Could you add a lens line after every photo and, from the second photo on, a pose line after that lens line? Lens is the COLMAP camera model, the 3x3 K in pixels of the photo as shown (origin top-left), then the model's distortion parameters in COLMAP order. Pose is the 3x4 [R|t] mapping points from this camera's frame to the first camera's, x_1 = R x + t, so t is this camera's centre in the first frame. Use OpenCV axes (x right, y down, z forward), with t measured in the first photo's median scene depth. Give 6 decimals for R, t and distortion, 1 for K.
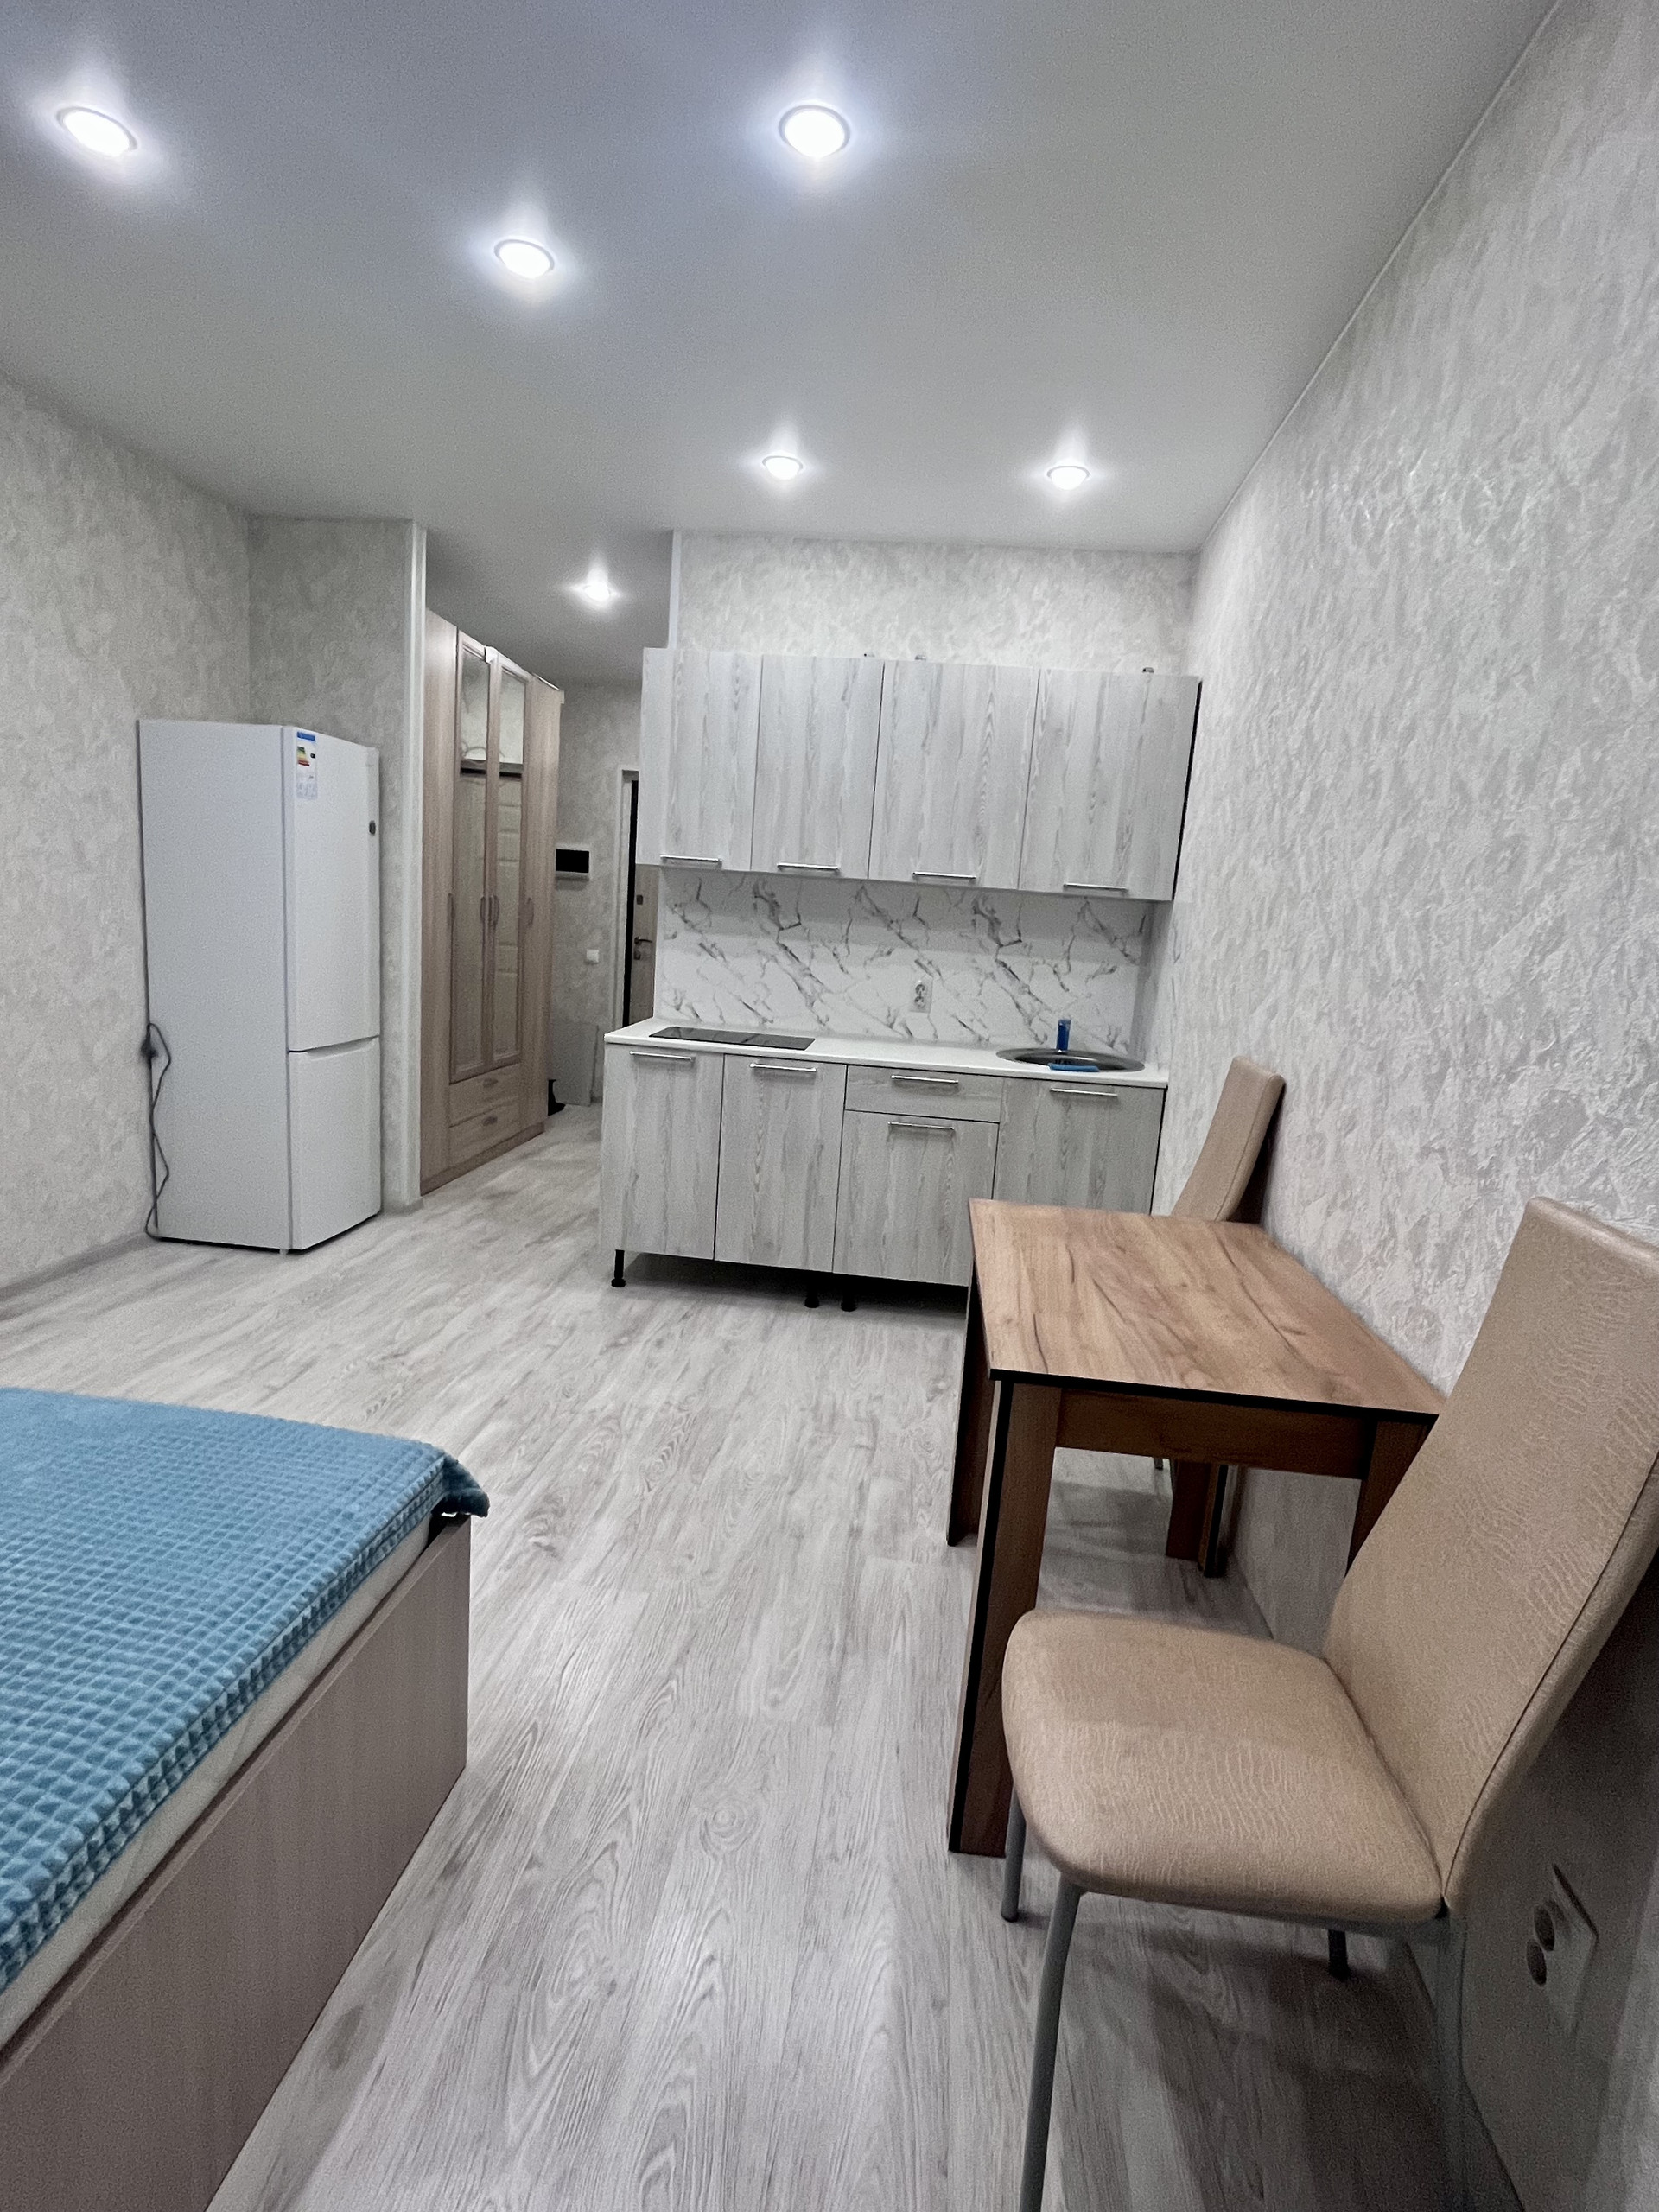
lens RADIAL K [[1142.1, 0, 829.5], [0, 1142.1, 1106.0], [0, 0, 1]] dist [-0.001122, -0.000094]
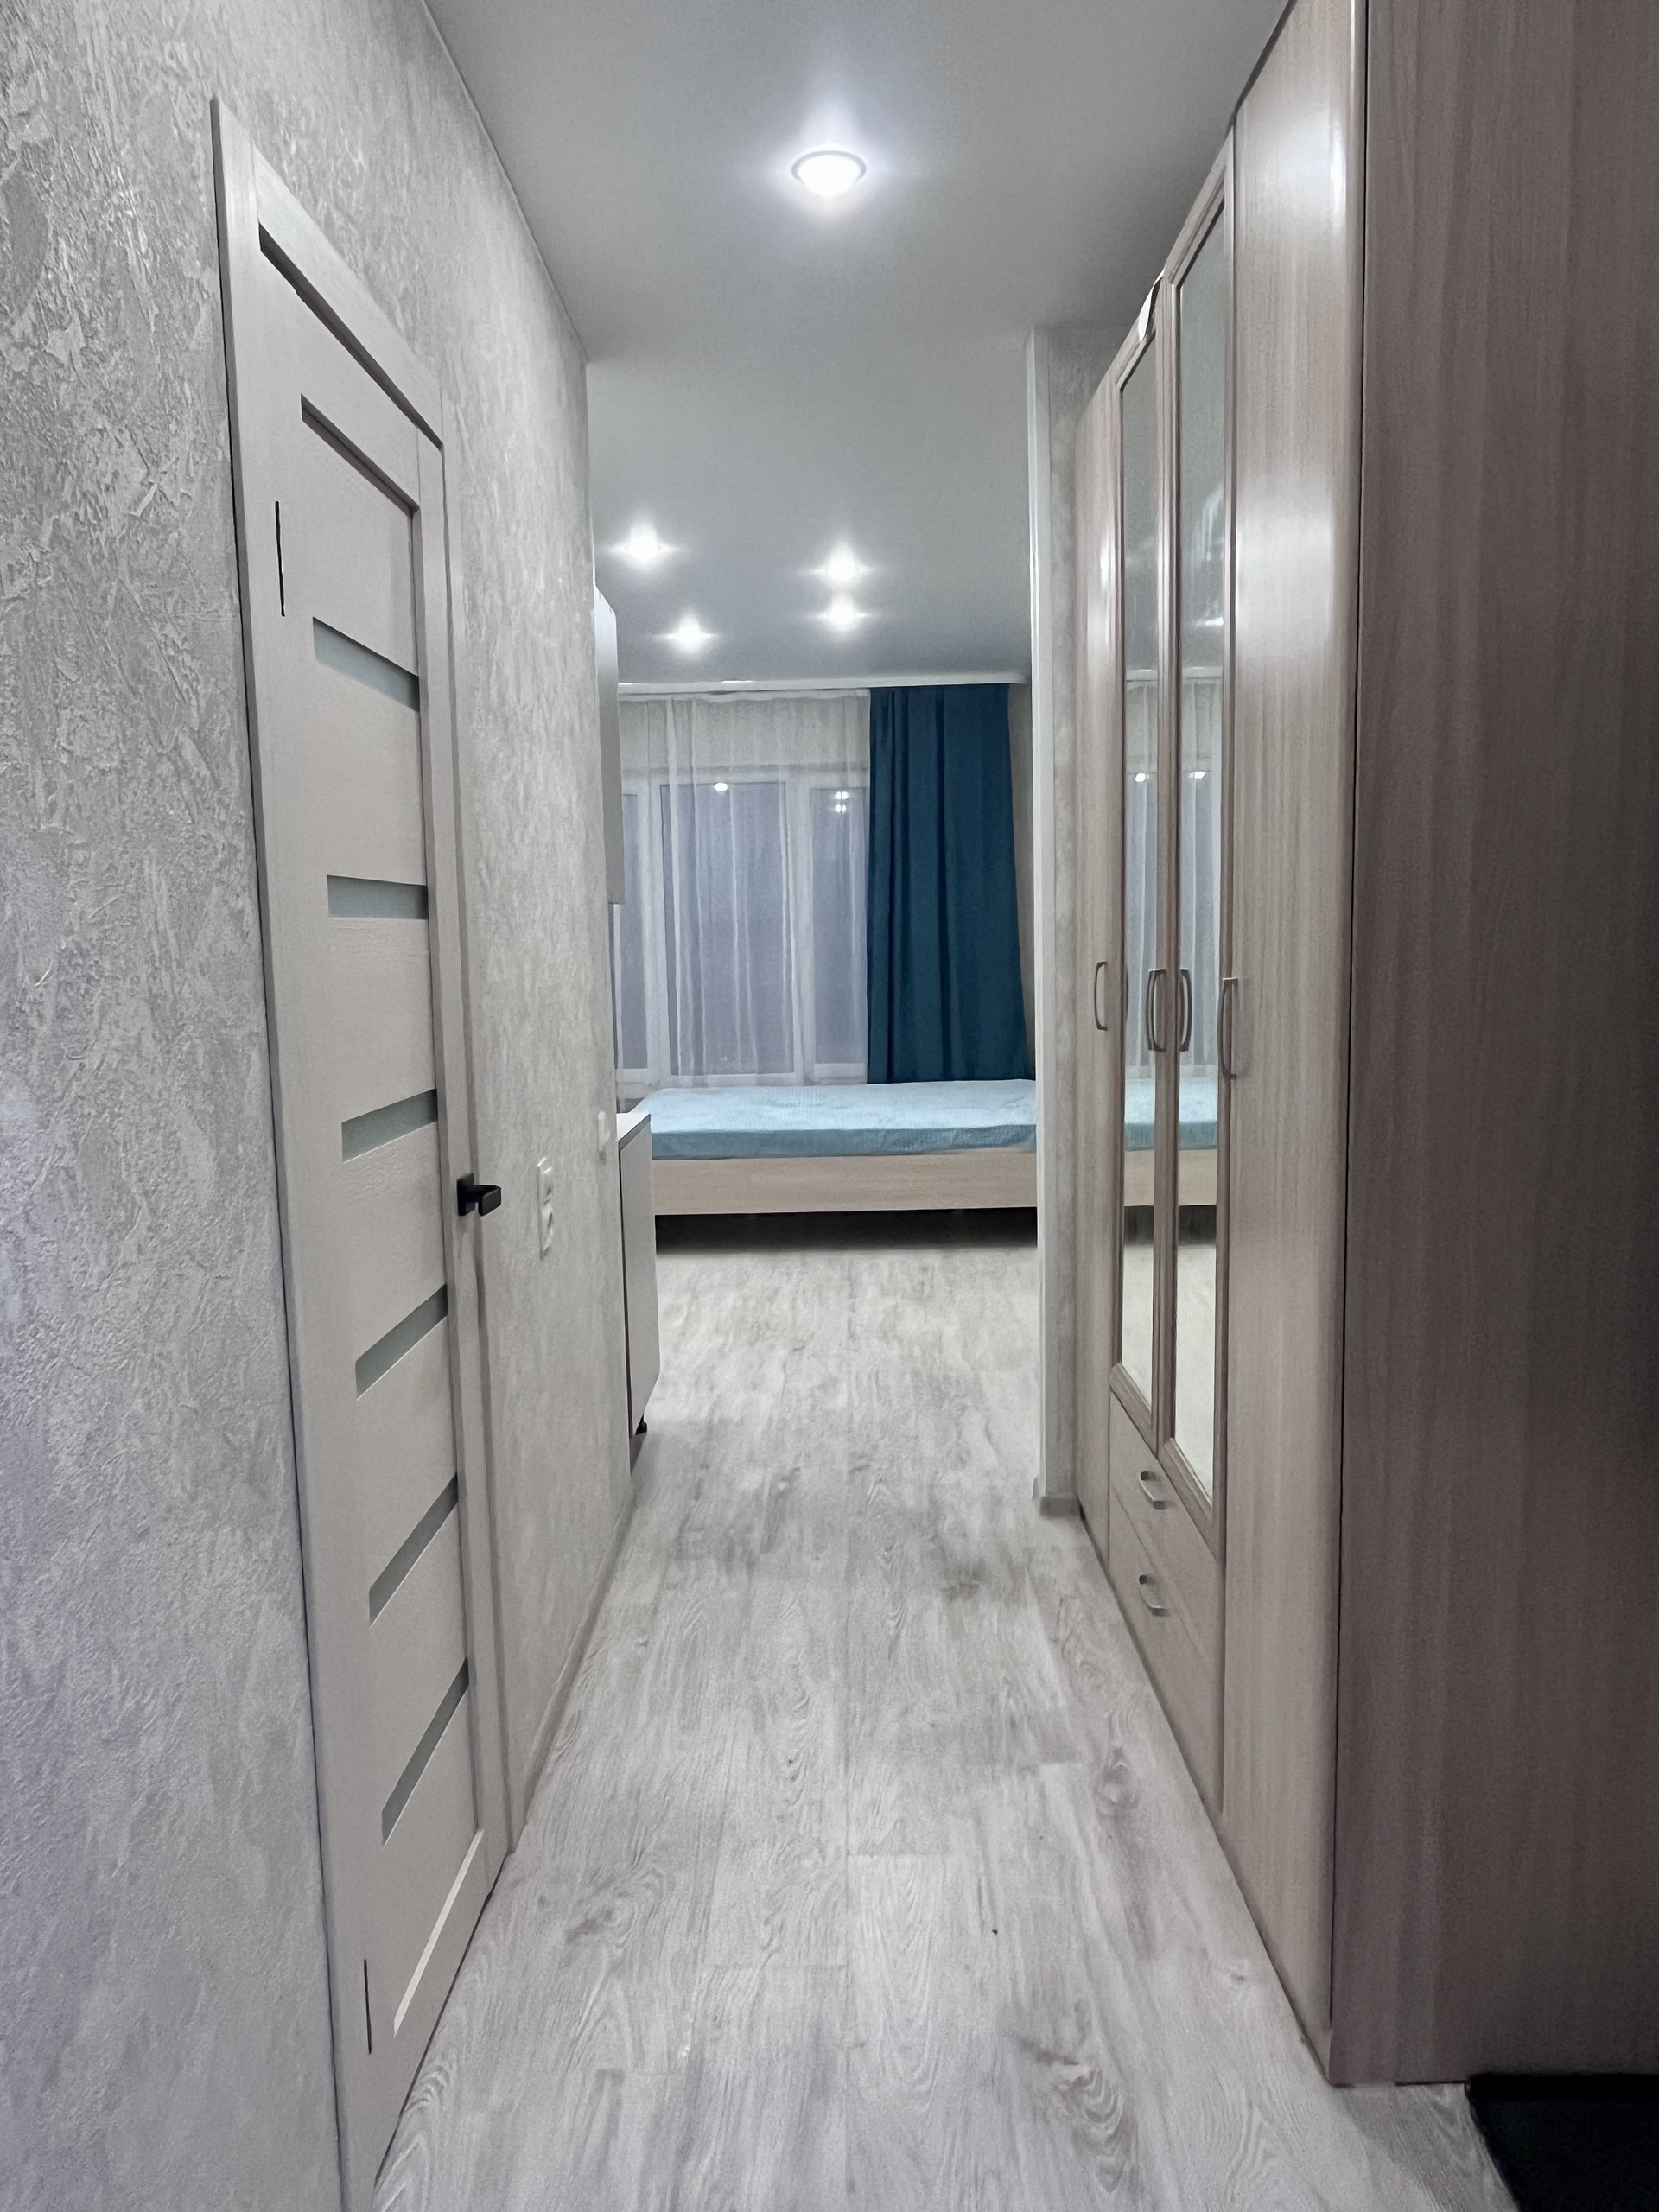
lens RADIAL K [[1544.1, 0, 829.5], [0, 1544.1, 1106.0], [0, 0, 1]] dist [0.001471, 0.000374]
pose [[-0.994122, -0.040547, -0.100383, -0.217951], [-0.066688, 0.959770, 0.272753, -0.389016], [0.085286, 0.277844, -0.956833, 2.134949]]
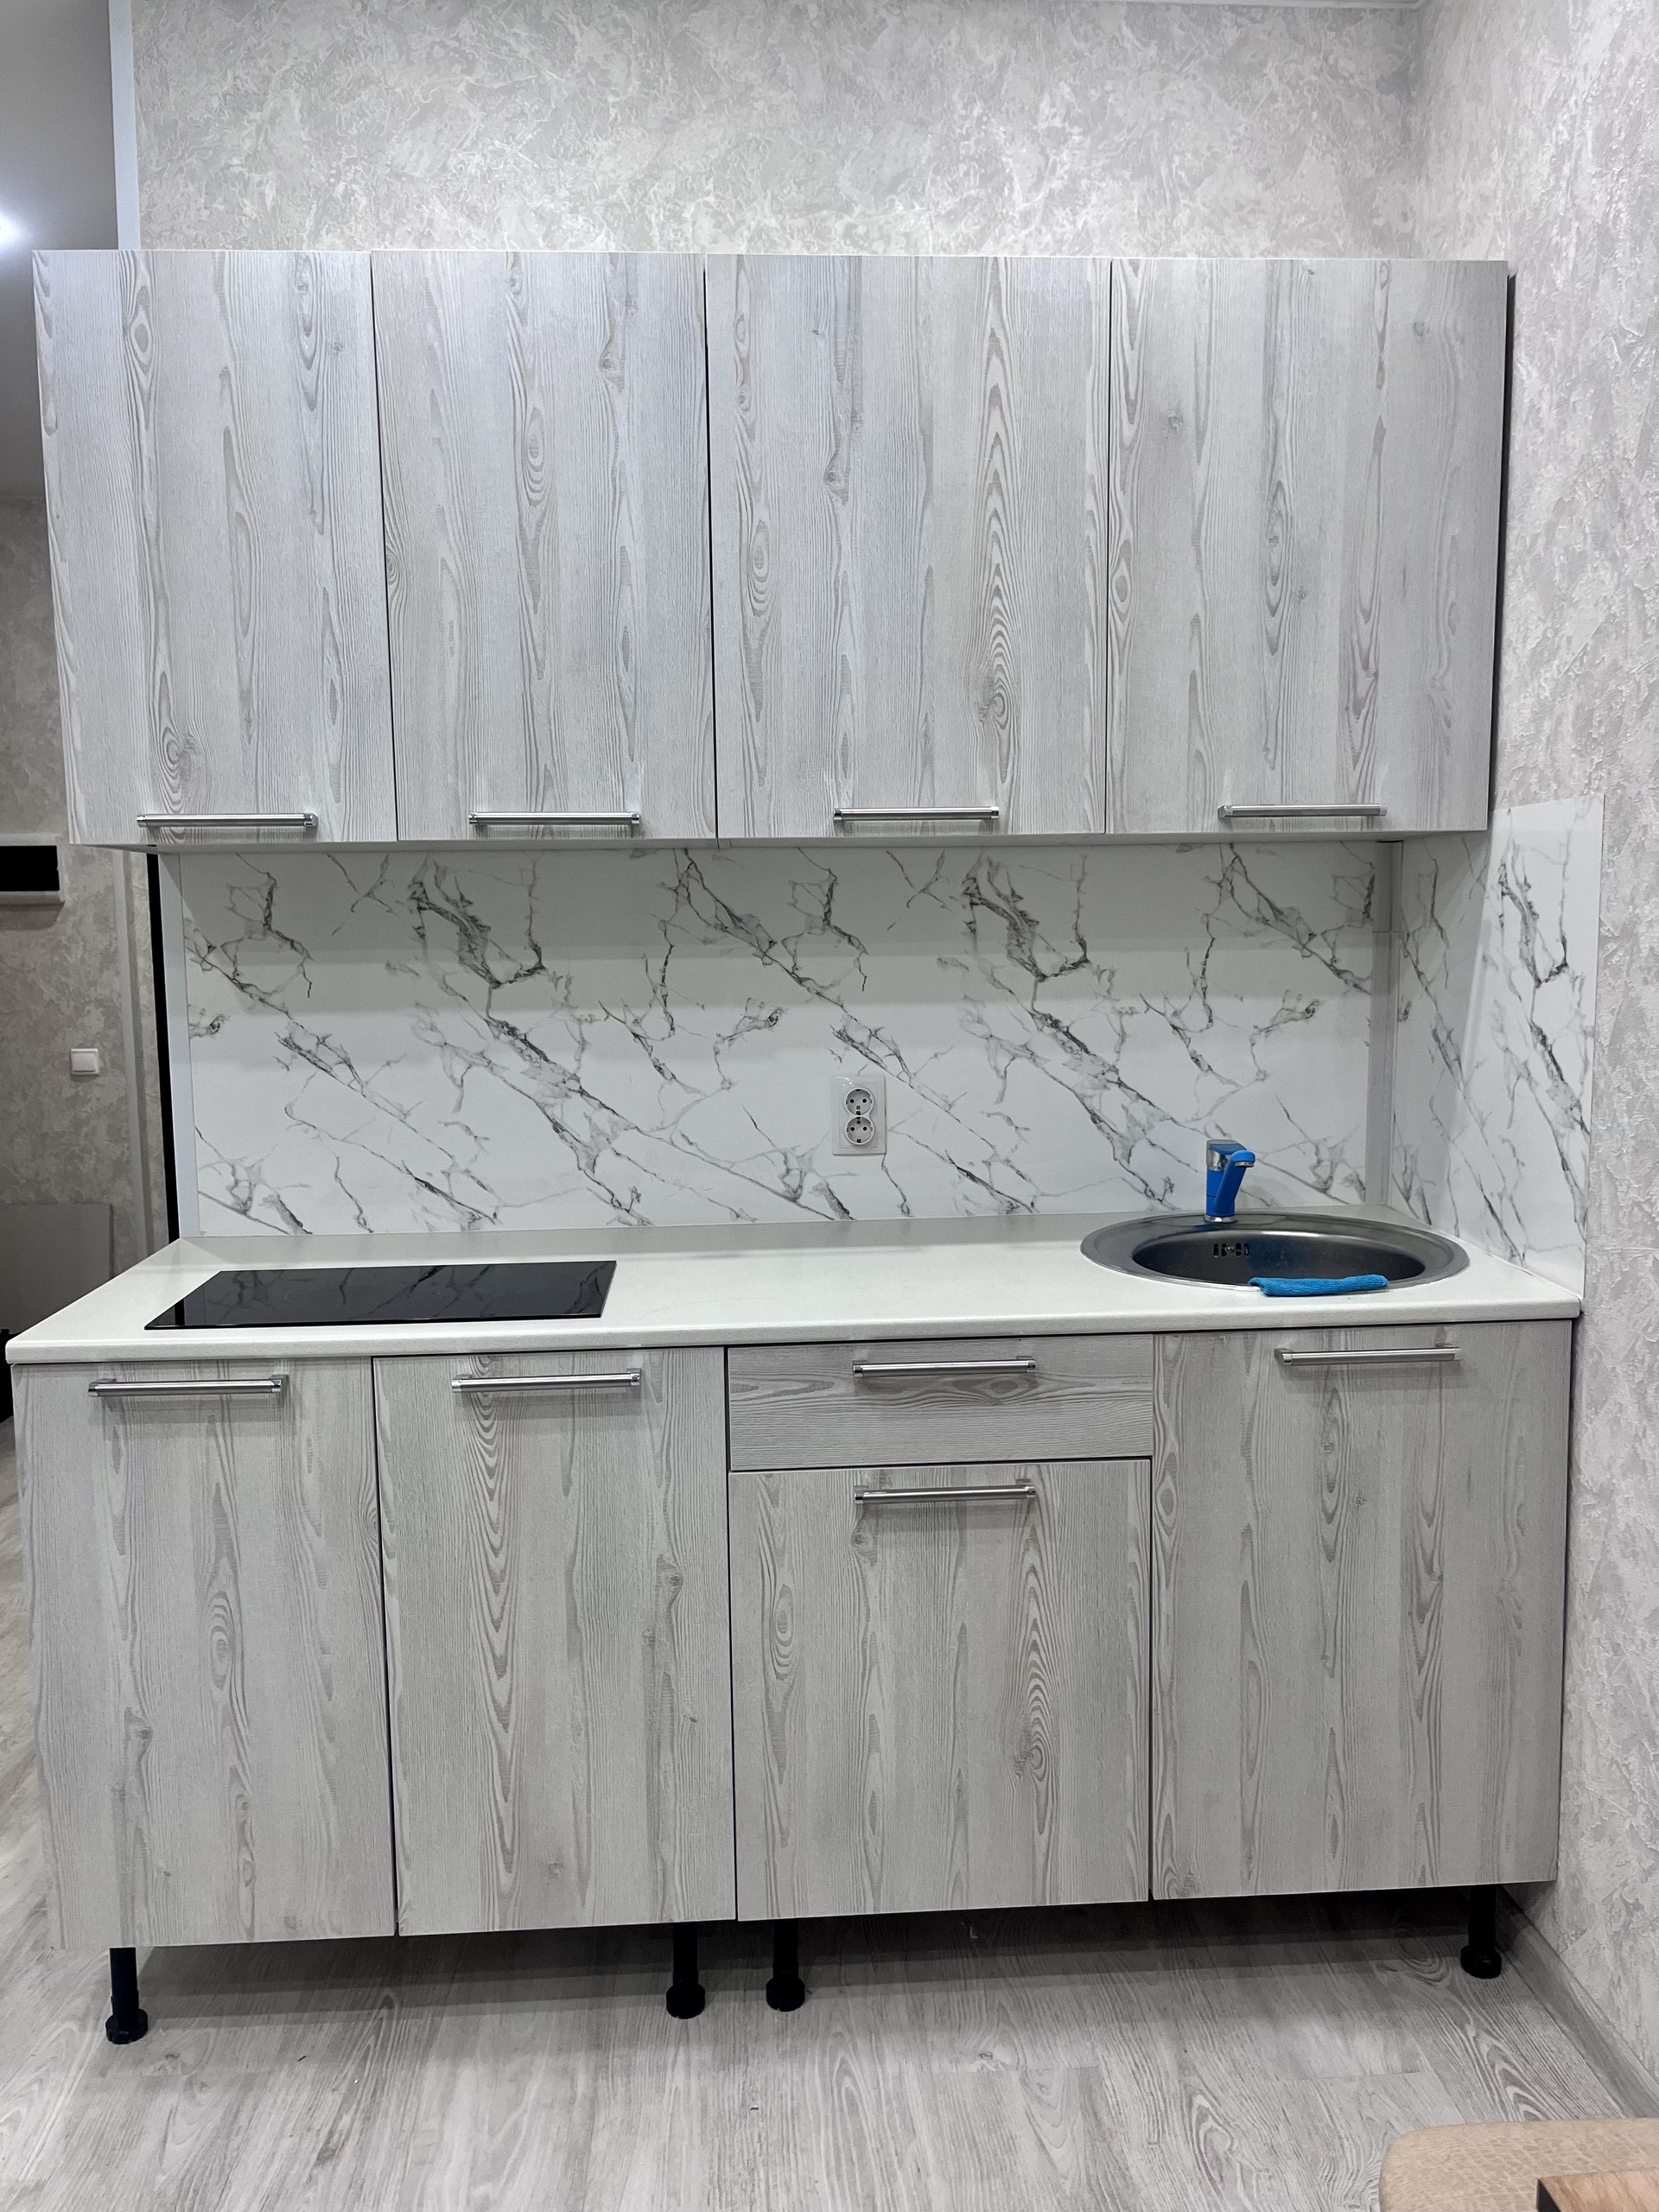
lens RADIAL K [[1680.5, 0, 829.5], [0, 1680.5, 1106.0], [0, 0, 1]] dist [0.061886, -0.092073]
pose [[0.982180, -0.101880, 0.157932, -0.027328], [0.110564, 0.992748, -0.047187, -0.079422], [-0.151980, 0.063808, 0.986322, 0.446110]]
